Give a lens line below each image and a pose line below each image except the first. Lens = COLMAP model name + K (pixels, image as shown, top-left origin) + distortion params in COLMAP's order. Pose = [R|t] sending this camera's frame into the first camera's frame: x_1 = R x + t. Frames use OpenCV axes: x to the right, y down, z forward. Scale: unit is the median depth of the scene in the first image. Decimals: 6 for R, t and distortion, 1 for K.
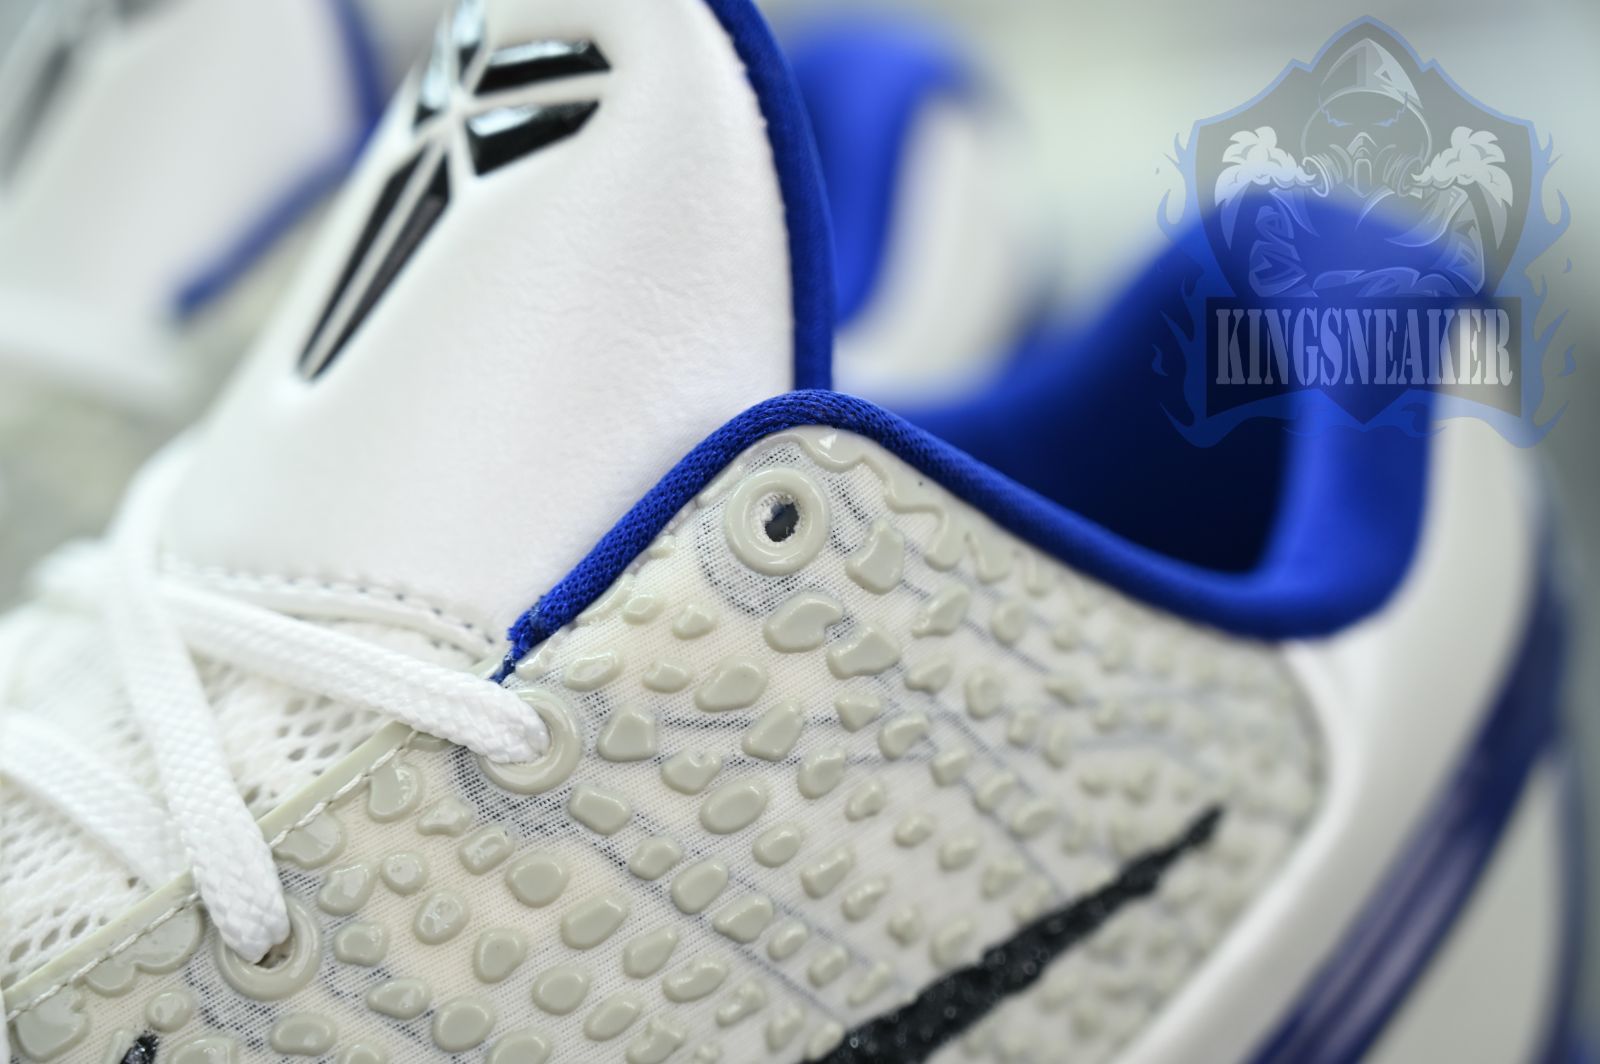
lens RADIAL K [[3340.0, 0, 800.0], [0, 3340.0, 532.0], [0, 0, 1]] dist [-0.009439, 0.125901]
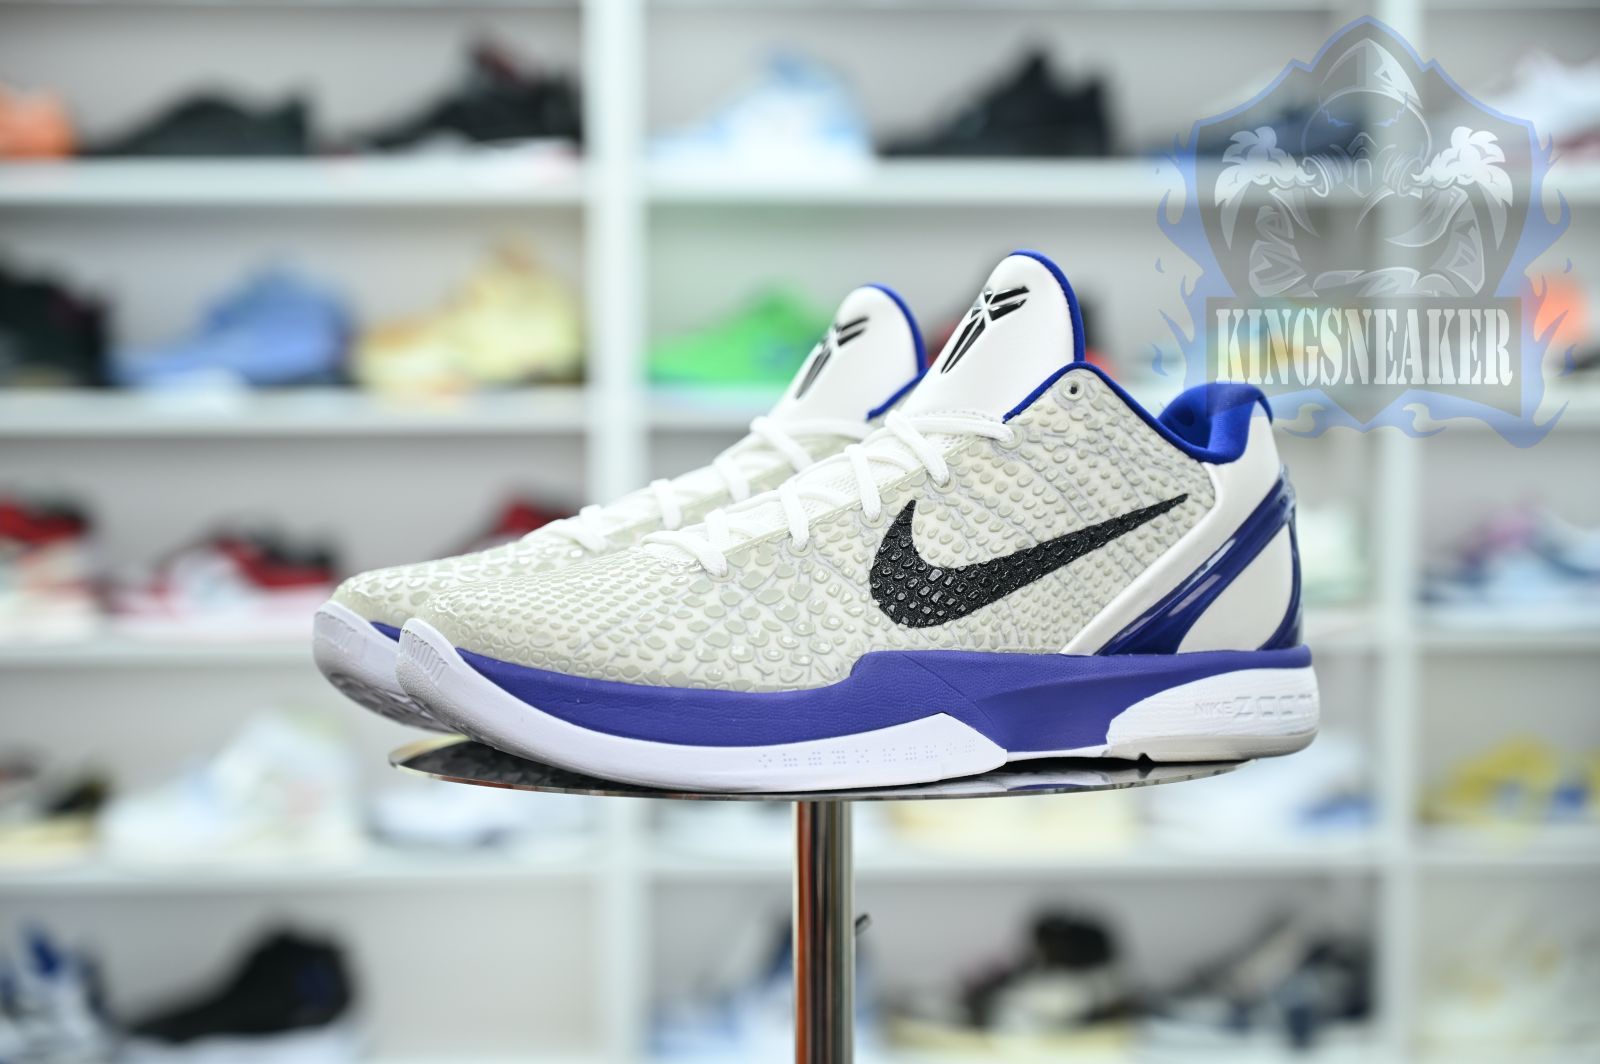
lens RADIAL K [[3340.0, 0, 800.0], [0, 3340.0, 532.0], [0, 0, 1]] dist [-0.009439, 0.125901]
pose [[0.999198, 0.032108, -0.023943, -0.229704], [-0.038254, 0.942165, -0.332959, 1.488649], [0.011868, 0.333608, 0.942637, -2.688737]]
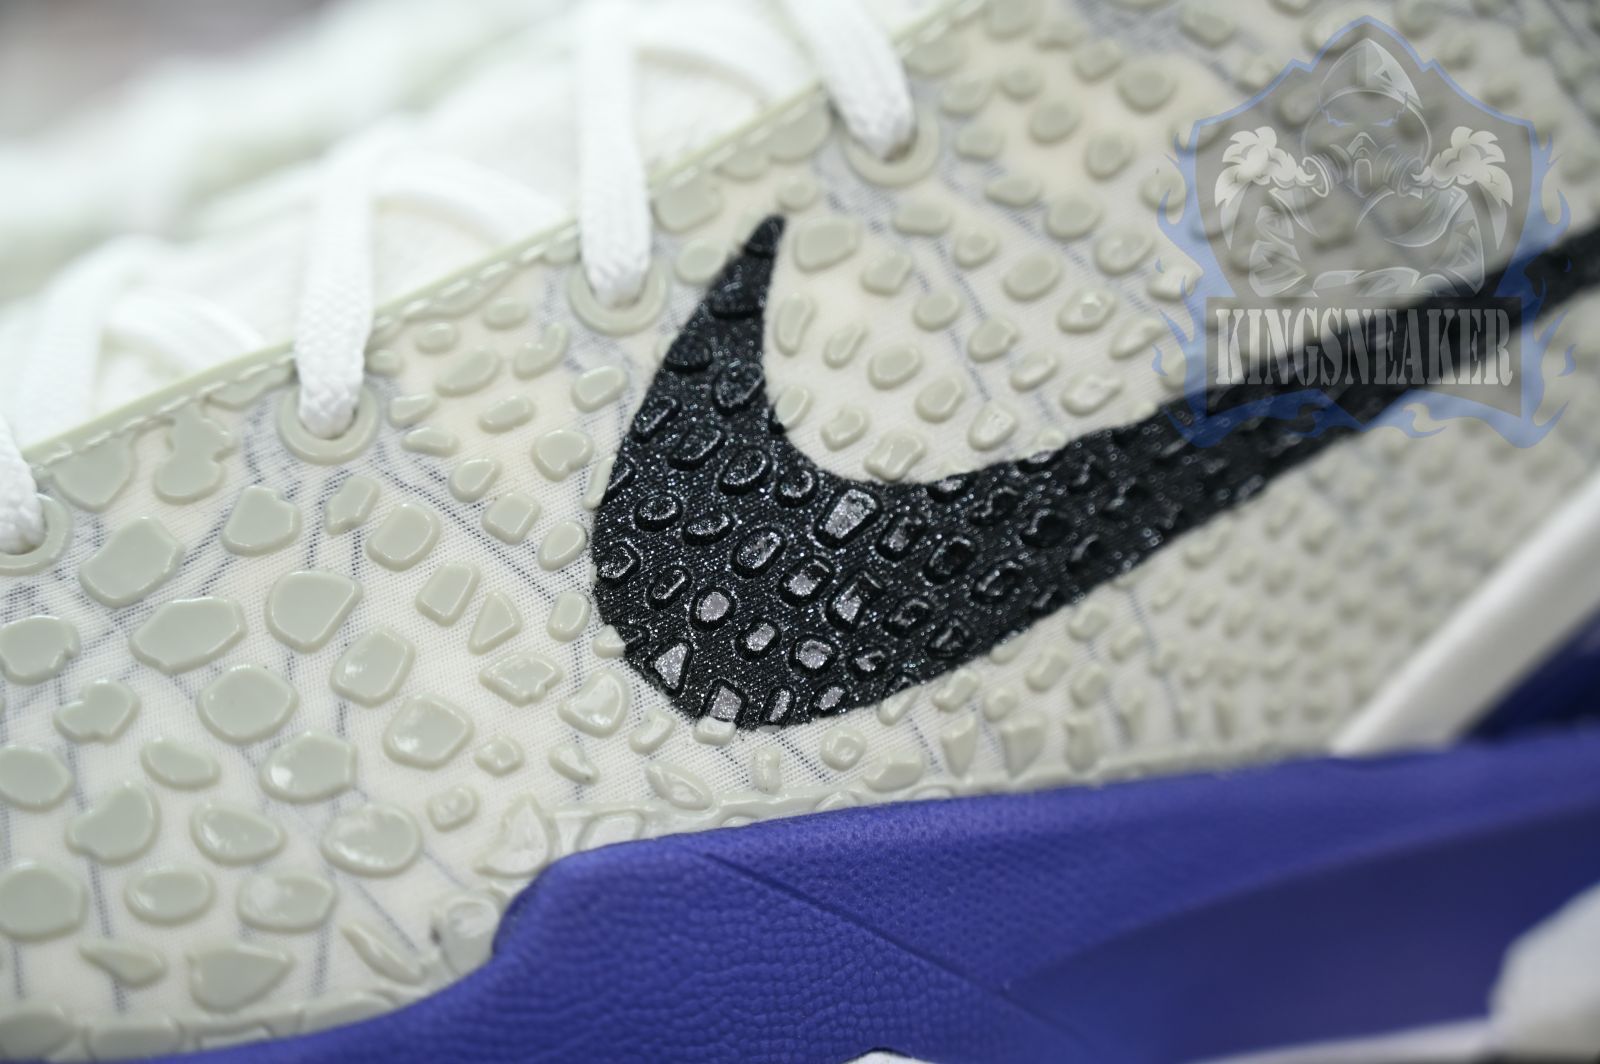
lens RADIAL K [[3340.0, 0, 800.0], [0, 3340.0, 532.0], [0, 0, 1]] dist [-0.009439, 0.125901]
pose [[0.993625, 0.024689, -0.110001, -0.067404], [-0.041927, 0.986665, -0.157273, 0.409256], [0.104651, 0.160882, 0.981410, -0.026351]]
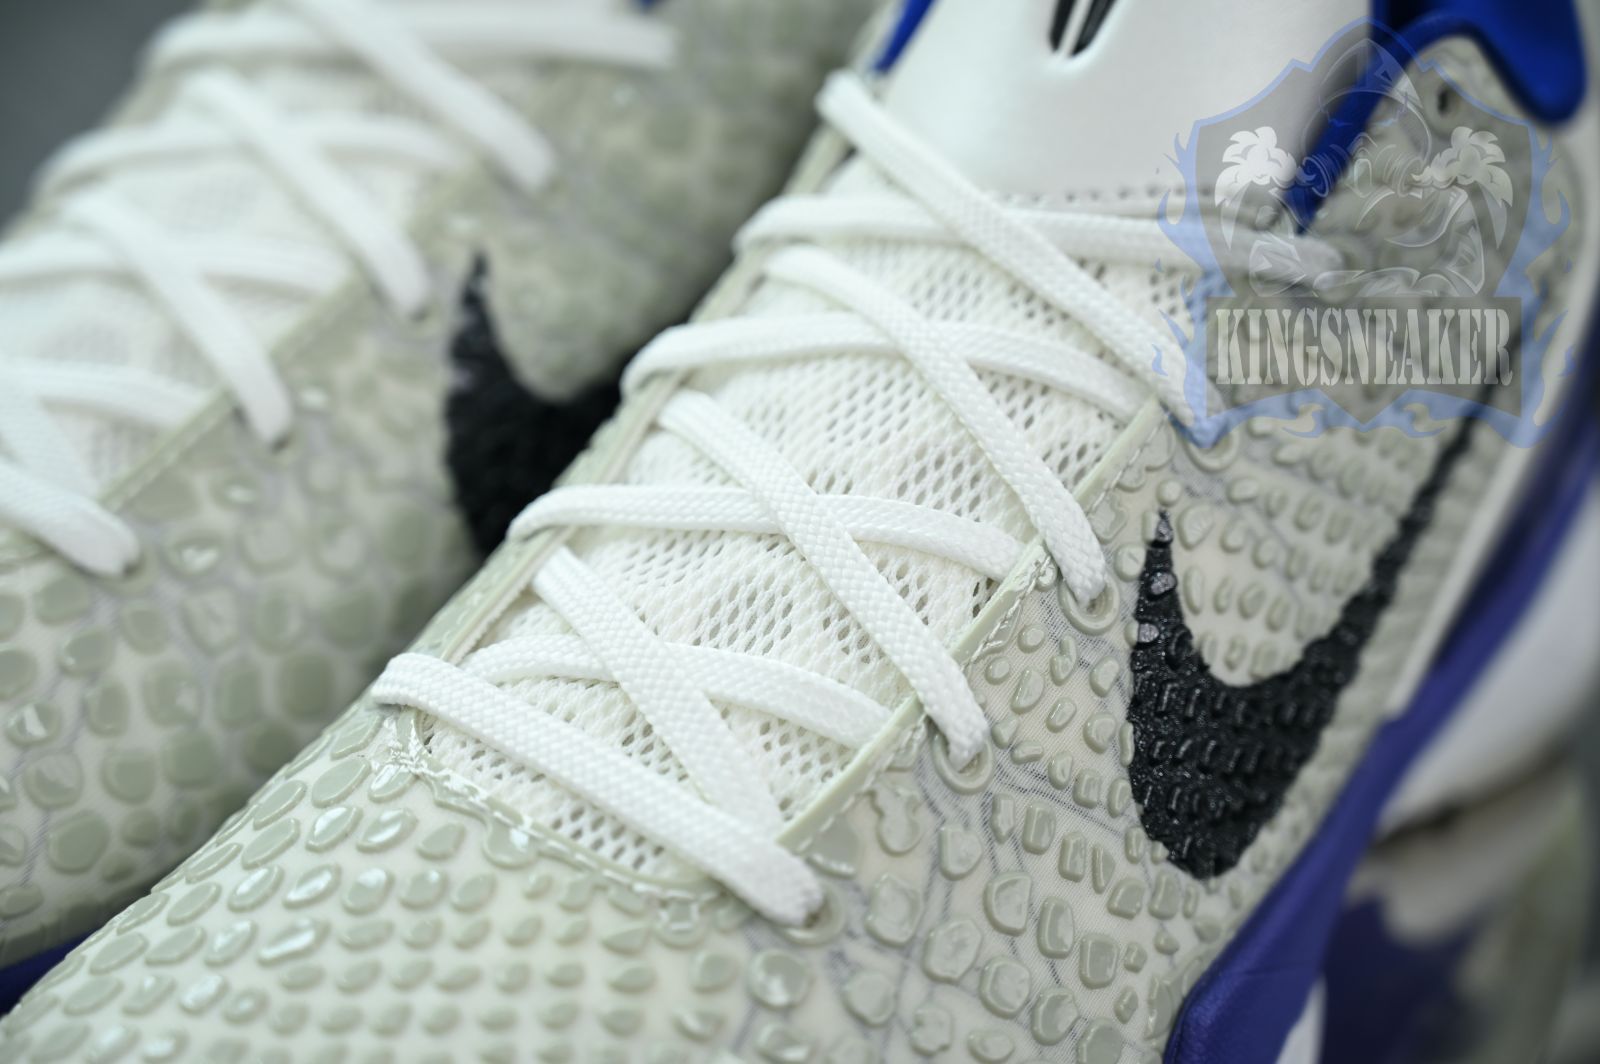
lens RADIAL K [[3340.0, 0, 800.0], [0, 3340.0, 532.0], [0, 0, 1]] dist [-0.009439, 0.125901]
pose [[0.882017, -0.210074, 0.421799, -0.951736], [0.134228, 0.970051, 0.202444, -0.161381], [-0.451695, -0.121942, 0.883800, -0.244763]]
